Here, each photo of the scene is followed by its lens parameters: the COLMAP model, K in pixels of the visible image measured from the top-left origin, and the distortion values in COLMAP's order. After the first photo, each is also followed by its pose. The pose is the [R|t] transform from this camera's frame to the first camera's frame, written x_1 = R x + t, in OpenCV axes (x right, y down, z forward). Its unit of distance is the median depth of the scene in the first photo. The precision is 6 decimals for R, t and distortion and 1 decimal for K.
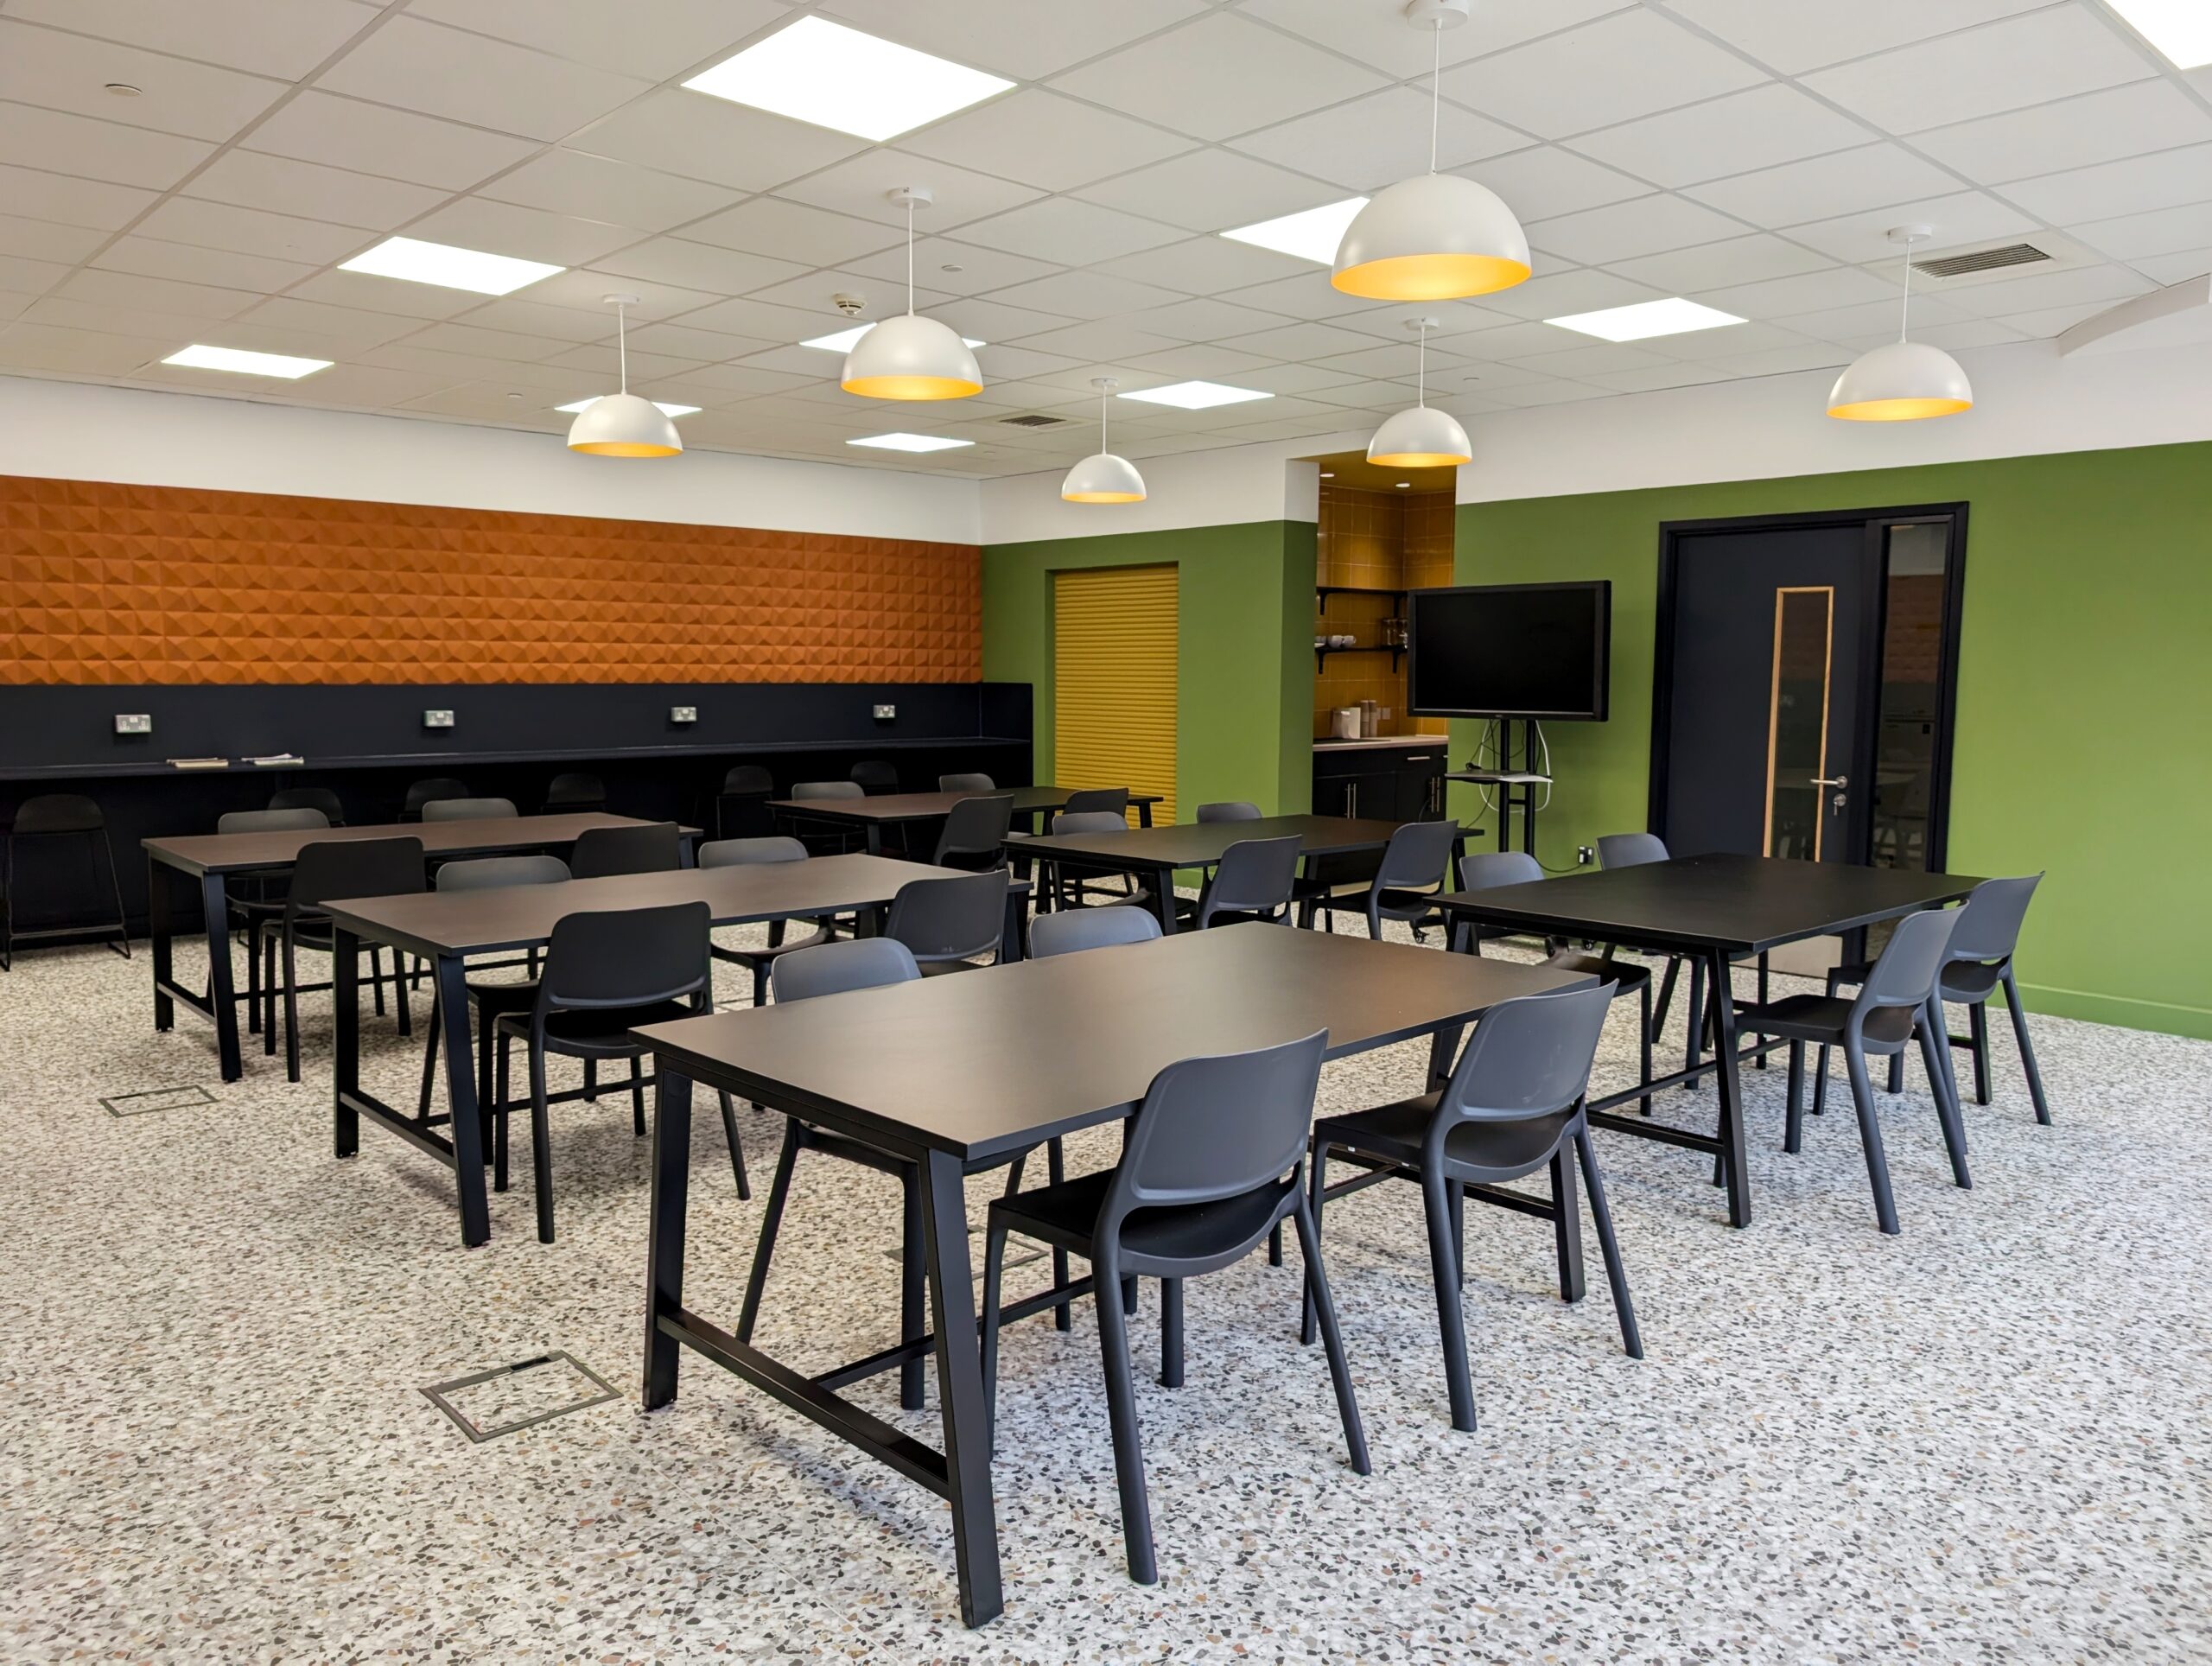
lens RADIAL K [[1614.4, 0, 1148.8], [0, 1614.4, 848.2], [0, 0, 1]] dist [0.011705, 0.000107]
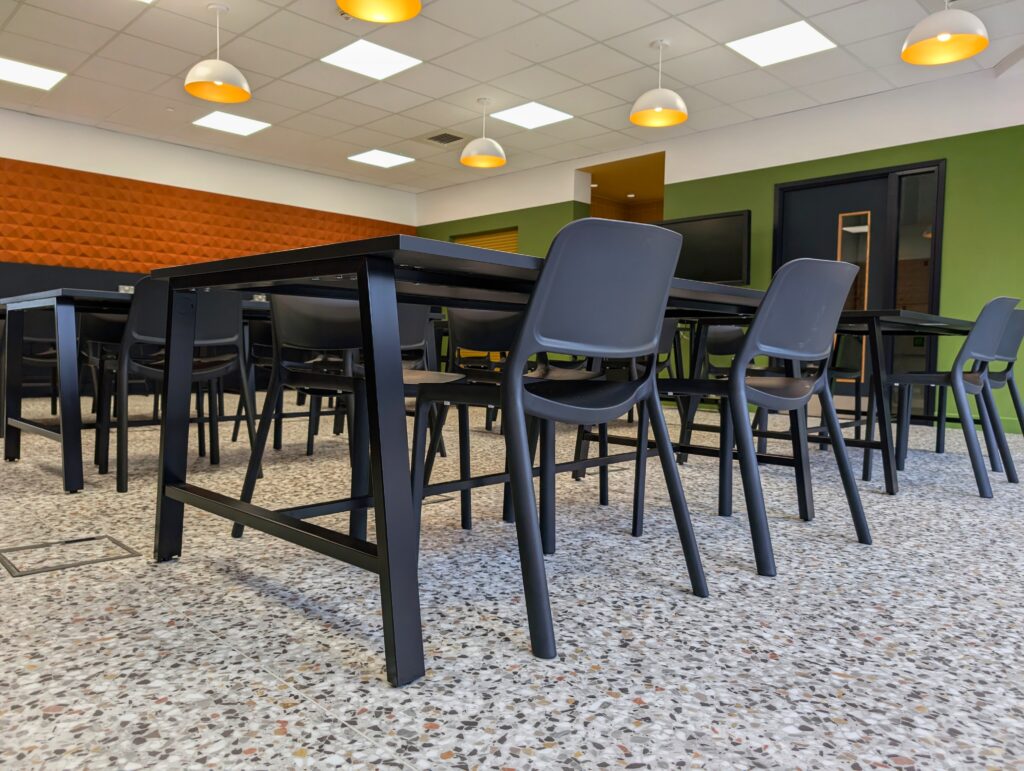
lens RADIAL K [[747.4, 0, 515.0], [0, 747.4, 381.7], [0, 0, 1]] dist [0.011705, 0.000107]
pose [[0.999443, 0.012895, 0.030784, -0.032463], [-0.010743, 0.997554, -0.069072, 0.216306], [-0.031599, 0.068703, 0.997137, 0.330700]]
